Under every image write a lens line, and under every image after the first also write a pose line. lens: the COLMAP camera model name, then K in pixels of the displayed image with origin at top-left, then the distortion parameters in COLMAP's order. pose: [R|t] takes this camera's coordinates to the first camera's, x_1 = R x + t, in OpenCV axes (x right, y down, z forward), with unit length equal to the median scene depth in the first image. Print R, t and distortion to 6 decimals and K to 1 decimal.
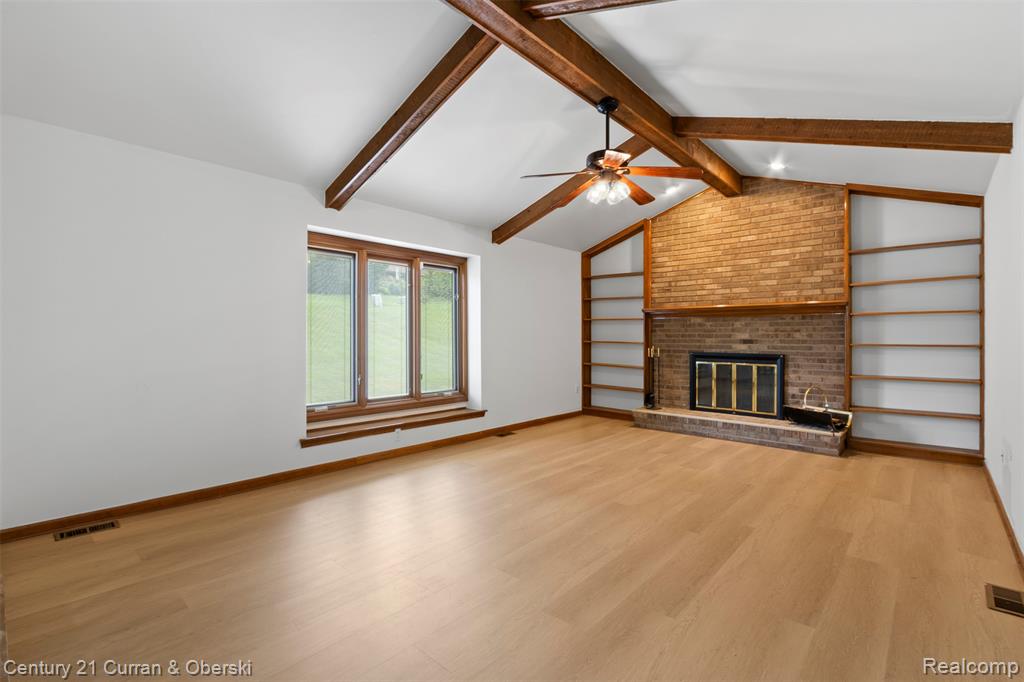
lens RADIAL K [[467.3, 0, 513.3], [0, 467.3, 338.8], [0, 0, 1]] dist [0.002753, -0.000141]
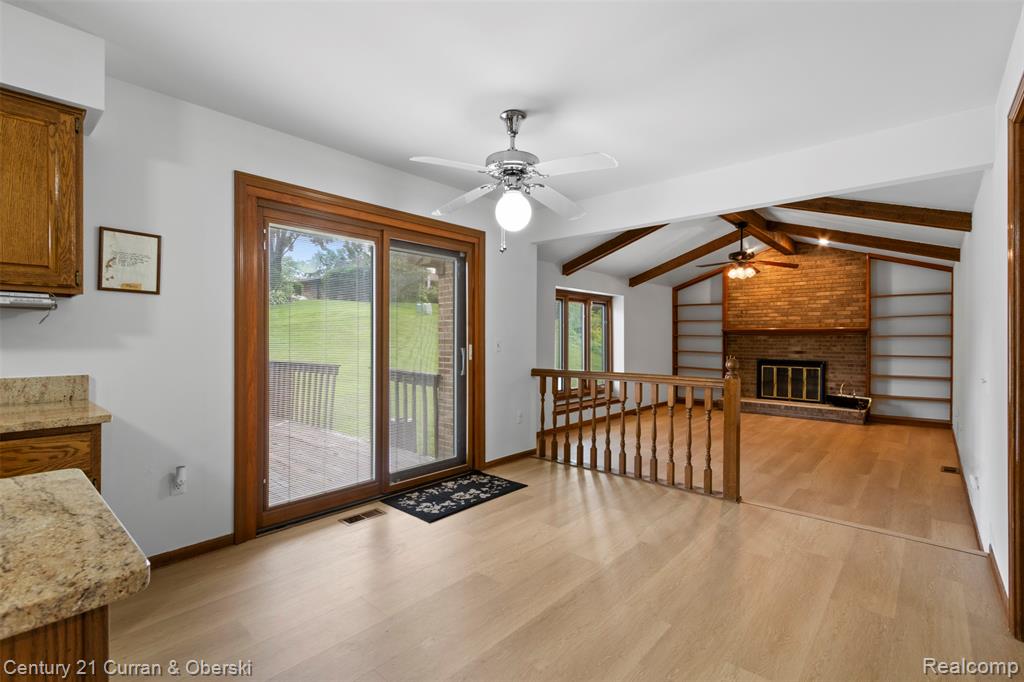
lens RADIAL K [[467.3, 0, 510.6], [0, 467.3, 343.2], [0, 0, 1]] dist [0.002753, -0.000141]
pose [[0.999998, 0.001026, 0.001478, -0.456421], [-0.001034, 0.999983, 0.005747, -0.033339], [-0.001472, -0.005748, 0.999982, -0.531887]]
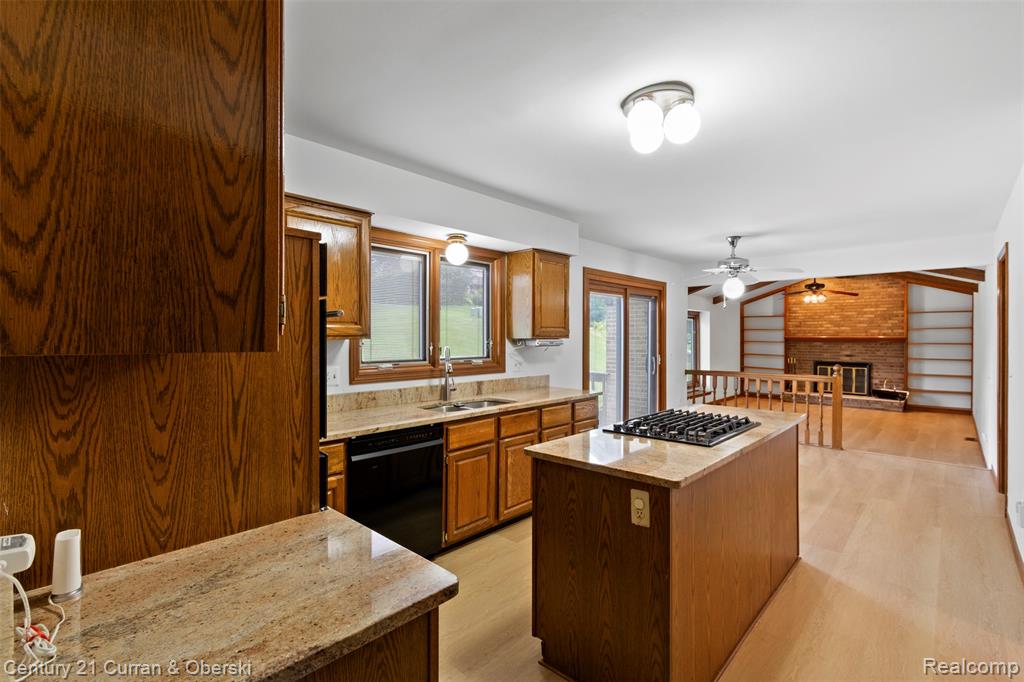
lens RADIAL K [[467.3, 0, 512.8], [0, 467.3, 342.3], [0, 0, 1]] dist [0.002753, -0.000141]
pose [[0.999802, 0.000268, -0.019904, -0.880541], [-0.000079, 0.999955, 0.009513, -0.070815], [0.019906, -0.009510, 0.999757, -0.984604]]
